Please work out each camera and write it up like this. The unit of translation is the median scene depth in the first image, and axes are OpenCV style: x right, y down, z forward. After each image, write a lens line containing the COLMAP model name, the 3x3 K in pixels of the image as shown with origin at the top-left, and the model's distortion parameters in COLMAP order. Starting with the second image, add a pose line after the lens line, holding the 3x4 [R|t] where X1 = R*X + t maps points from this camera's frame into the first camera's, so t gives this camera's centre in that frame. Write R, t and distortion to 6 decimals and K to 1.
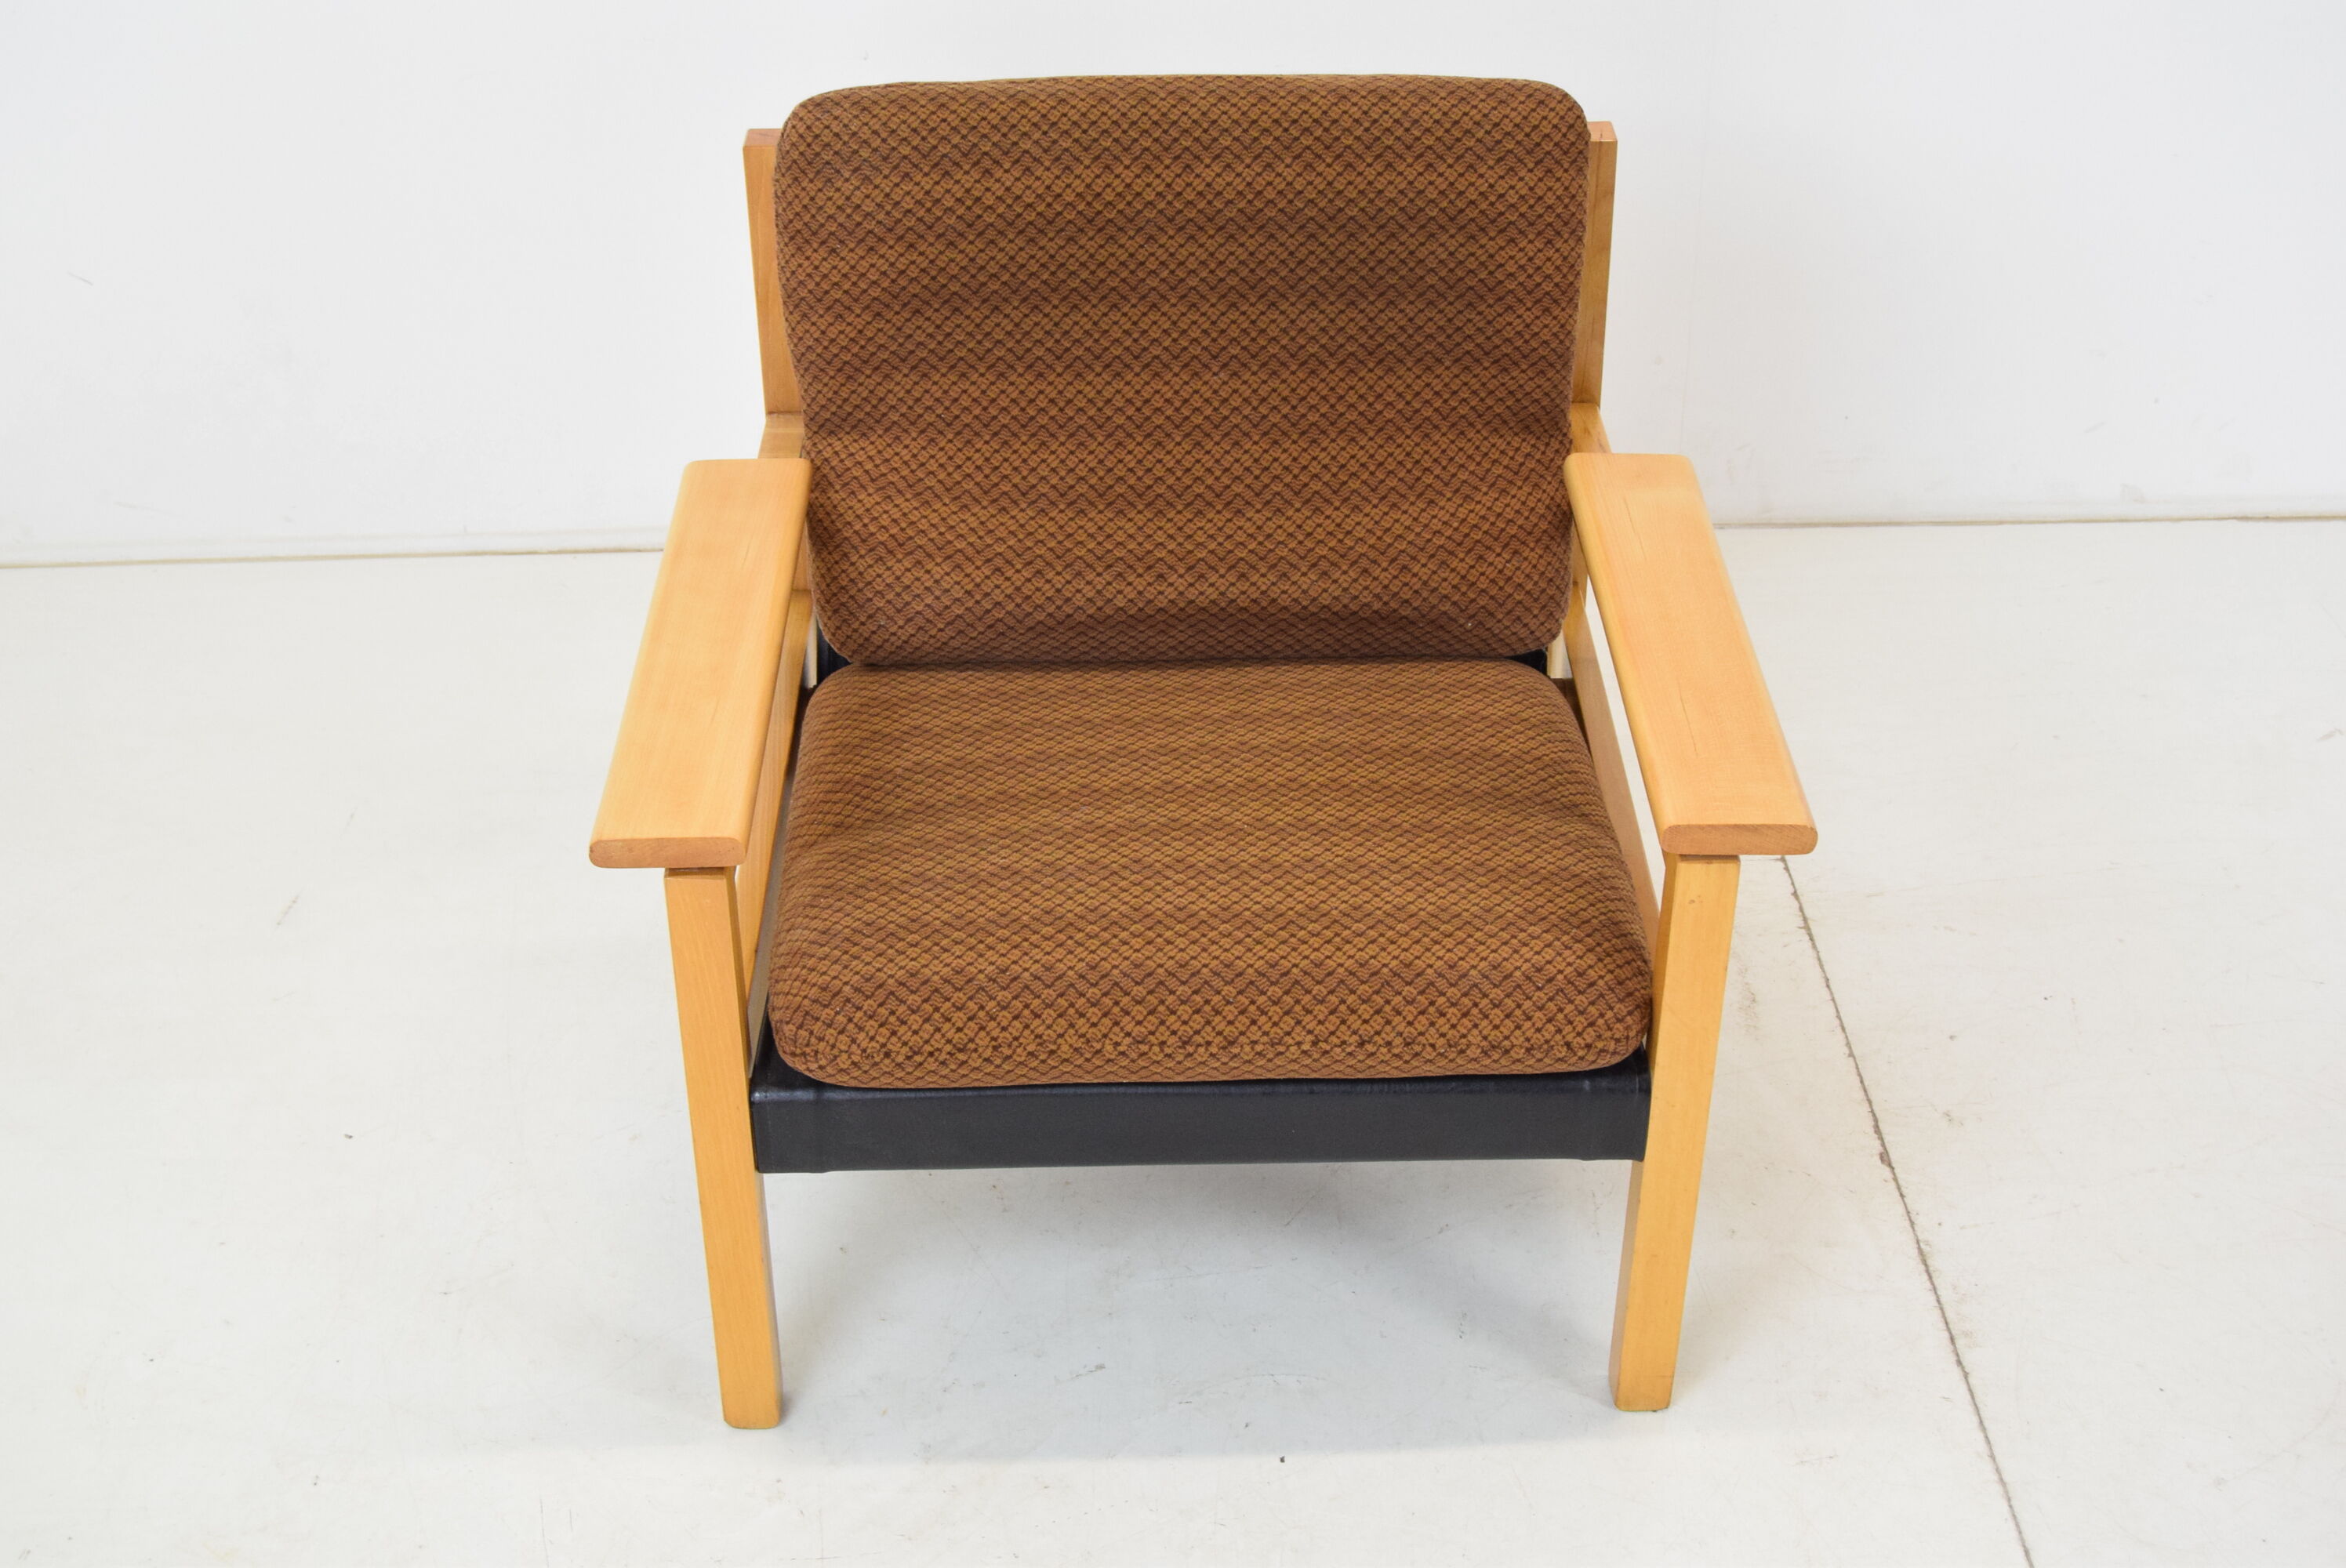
lens RADIAL K [[2976.0, 0, 1183.2], [0, 2976.0, 837.0], [0, 0, 1]] dist [-0.046504, 0.000000]
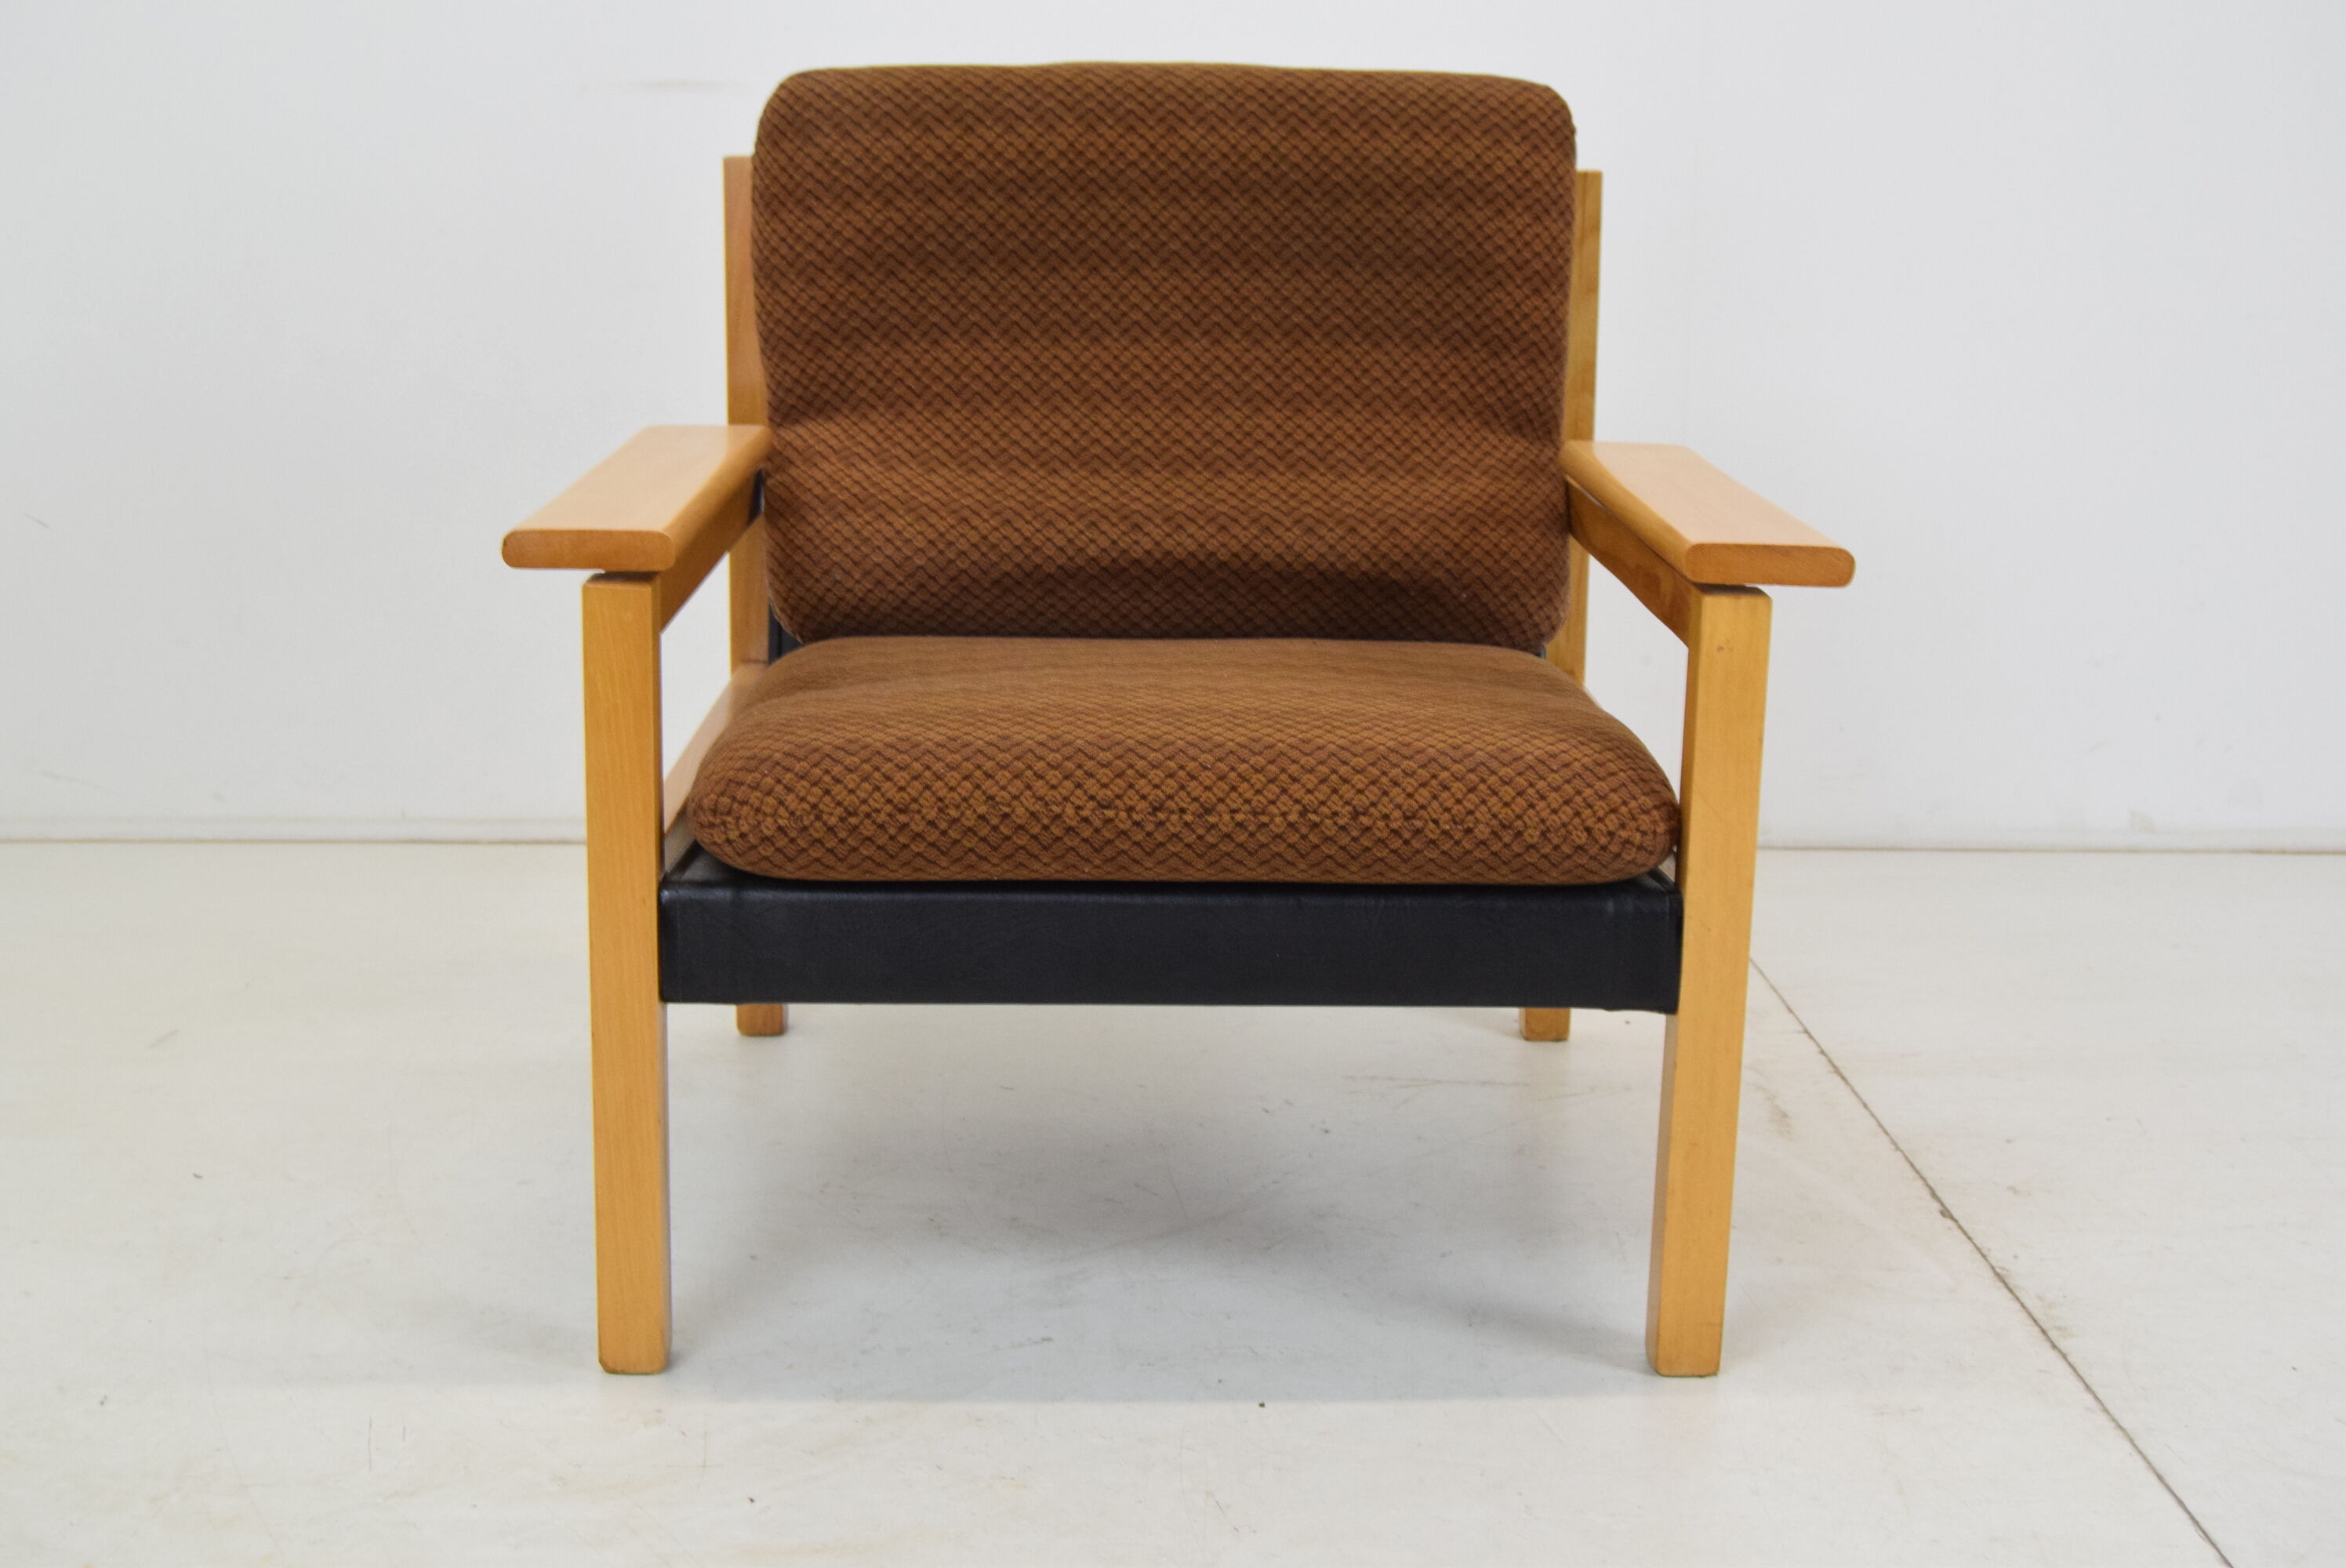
lens RADIAL K [[2976.0, 0, 1188.0], [0, 2976.0, 828.5], [0, 0, 1]] dist [-0.046504, 0.000000]
pose [[0.999793, 0.017824, 0.009785, 0.001393], [-0.013274, 0.936680, -0.349934, 0.337720], [-0.015403, 0.349732, 0.936723, 0.152243]]
